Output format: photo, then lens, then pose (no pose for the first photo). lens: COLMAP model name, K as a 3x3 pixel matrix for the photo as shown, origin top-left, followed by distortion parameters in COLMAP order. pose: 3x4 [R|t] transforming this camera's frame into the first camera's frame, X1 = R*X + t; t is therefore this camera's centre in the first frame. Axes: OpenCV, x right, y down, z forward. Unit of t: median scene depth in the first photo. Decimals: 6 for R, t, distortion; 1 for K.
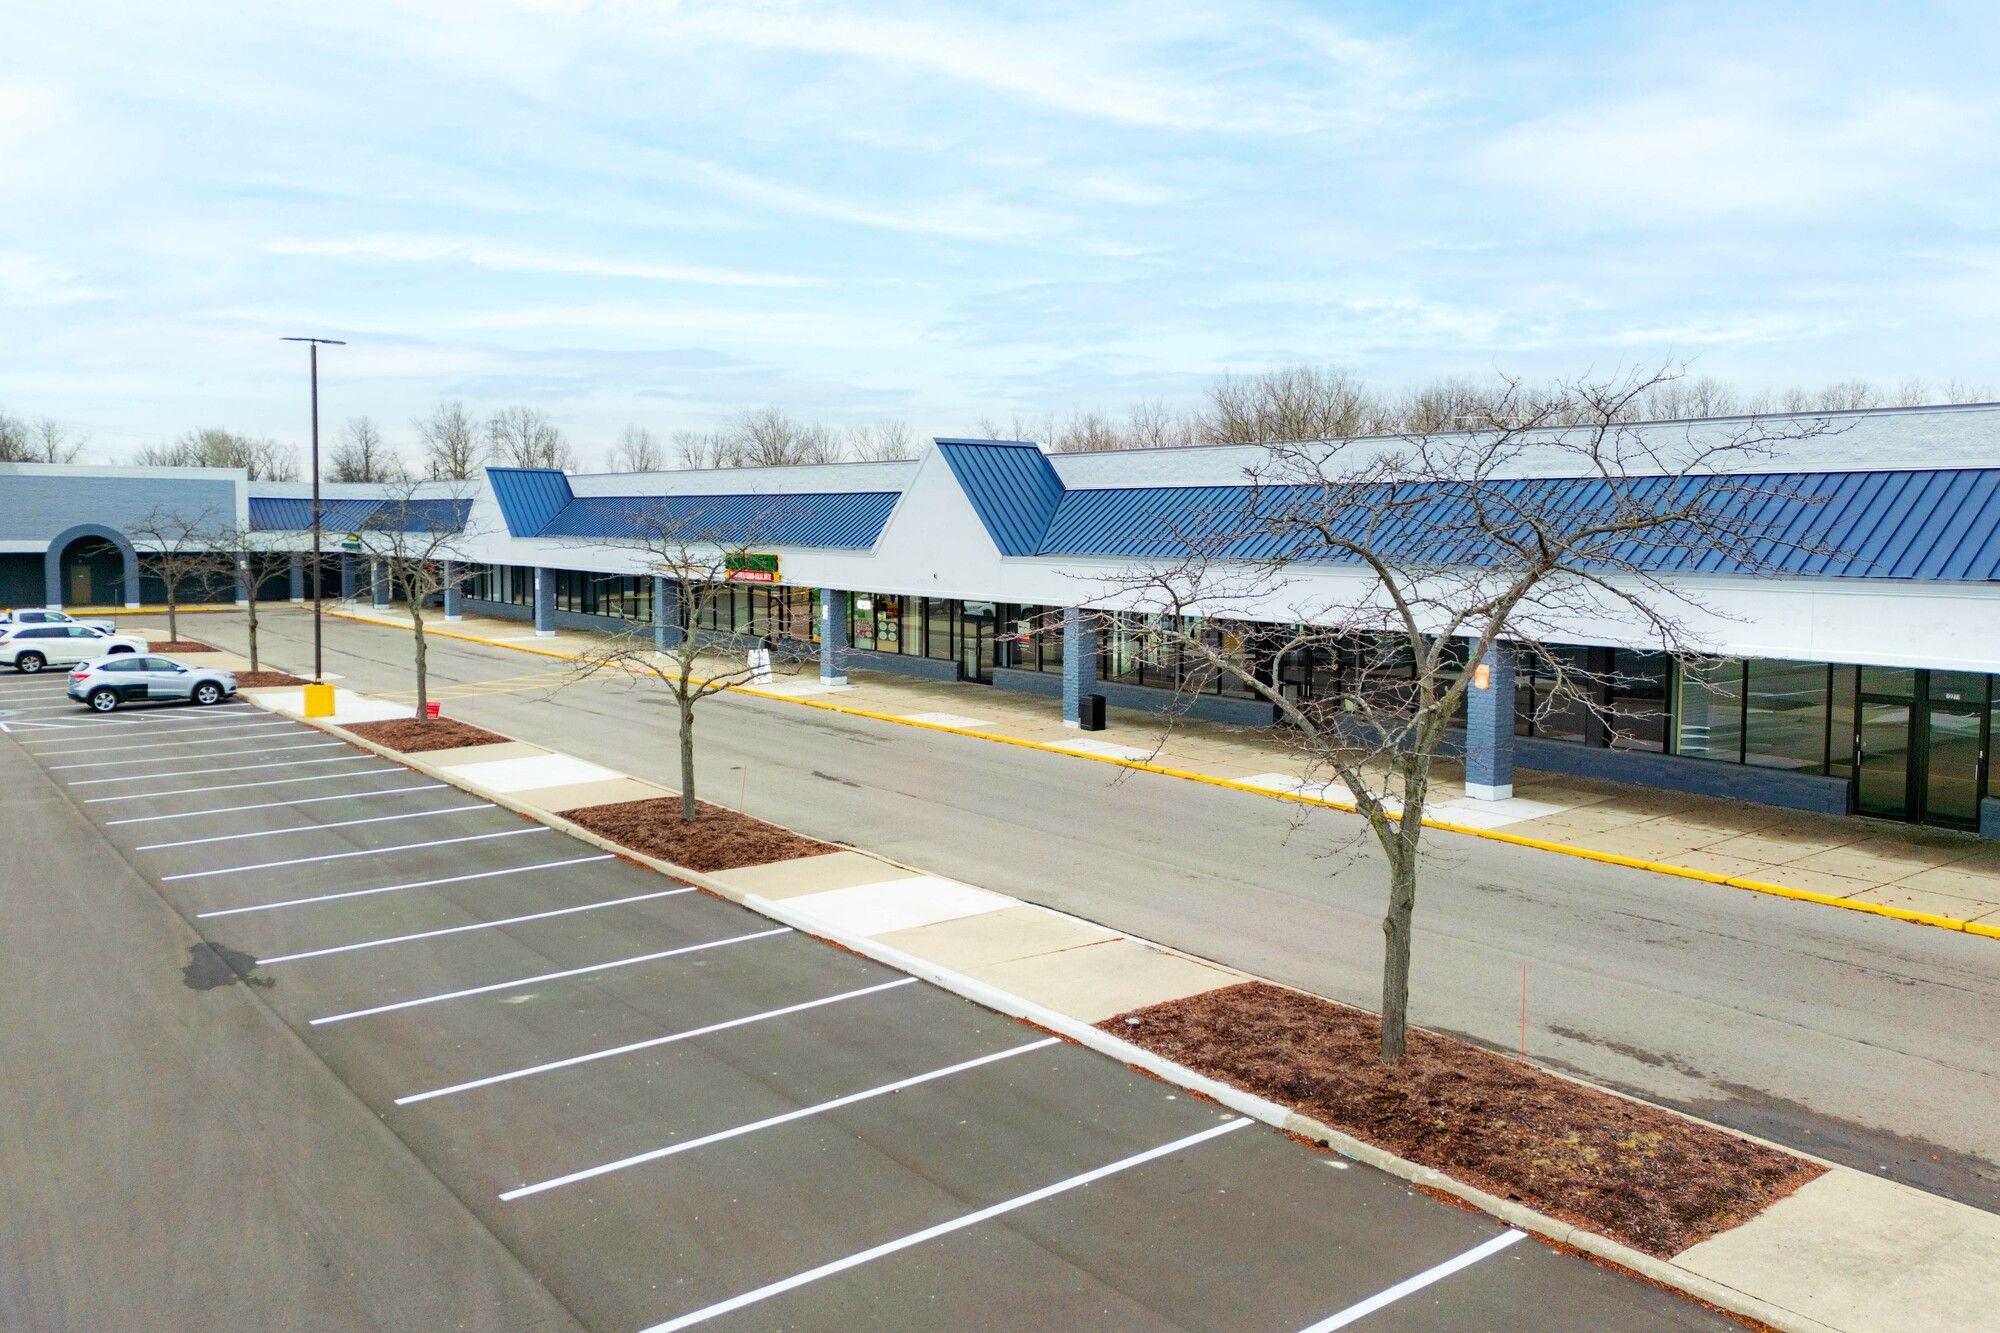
lens RADIAL K [[1381.9, 0, 1000.0], [0, 1381.9, 666.5], [0, 0, 1]] dist [0.033562, -0.006233]
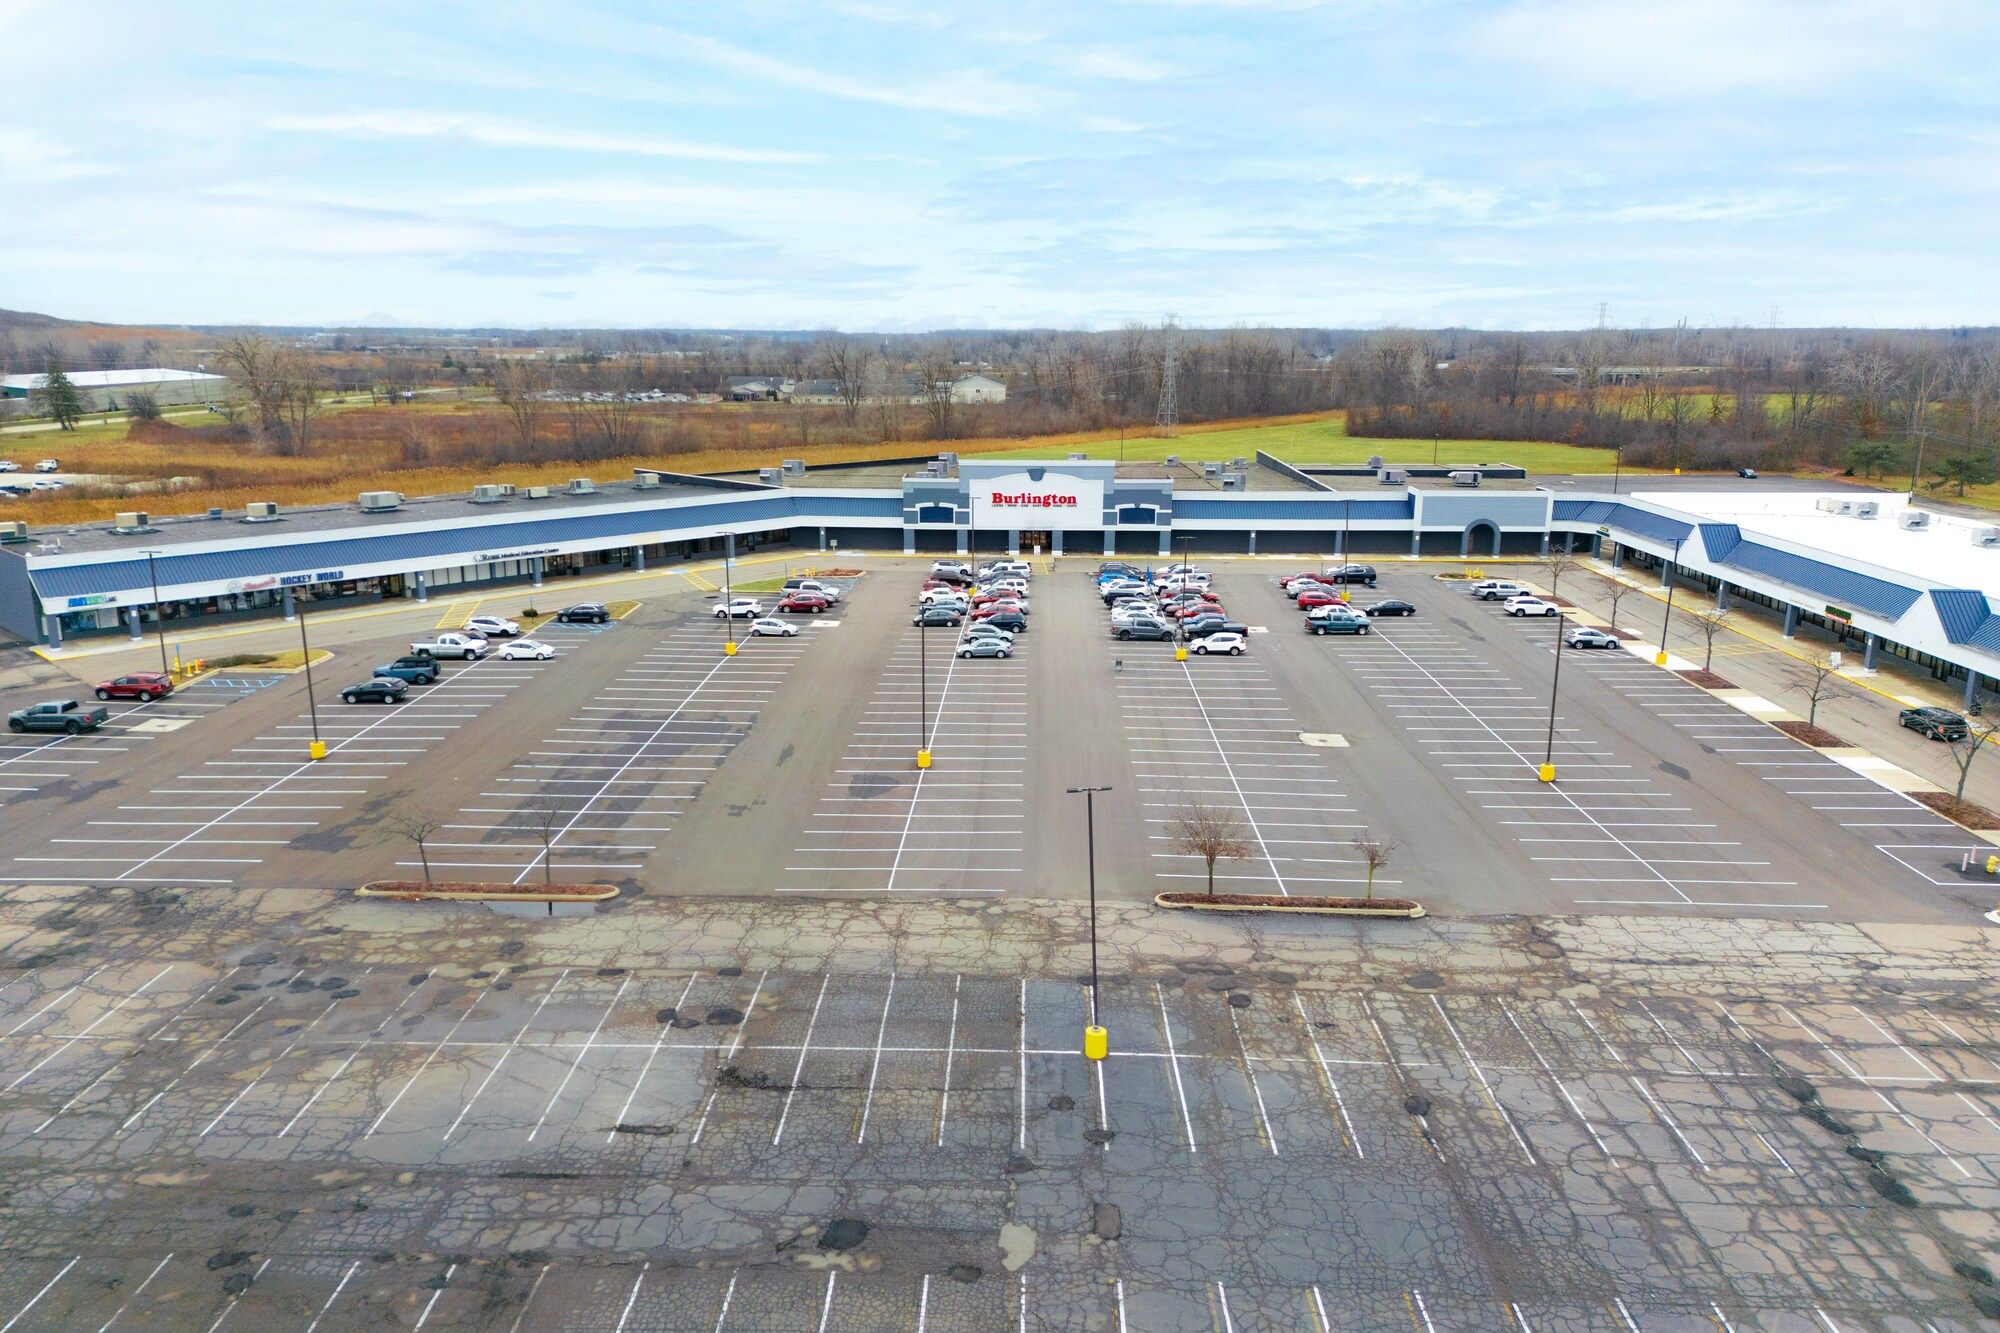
lens RADIAL K [[1381.9, 0, 1000.0], [0, 1381.9, 666.5], [0, 0, 1]] dist [0.033562, -0.006233]
pose [[0.763507, 0.139844, -0.630477, 0.307223], [-0.040987, 0.984798, 0.168800, -0.406088], [0.644498, -0.103039, 0.757632, -2.176867]]
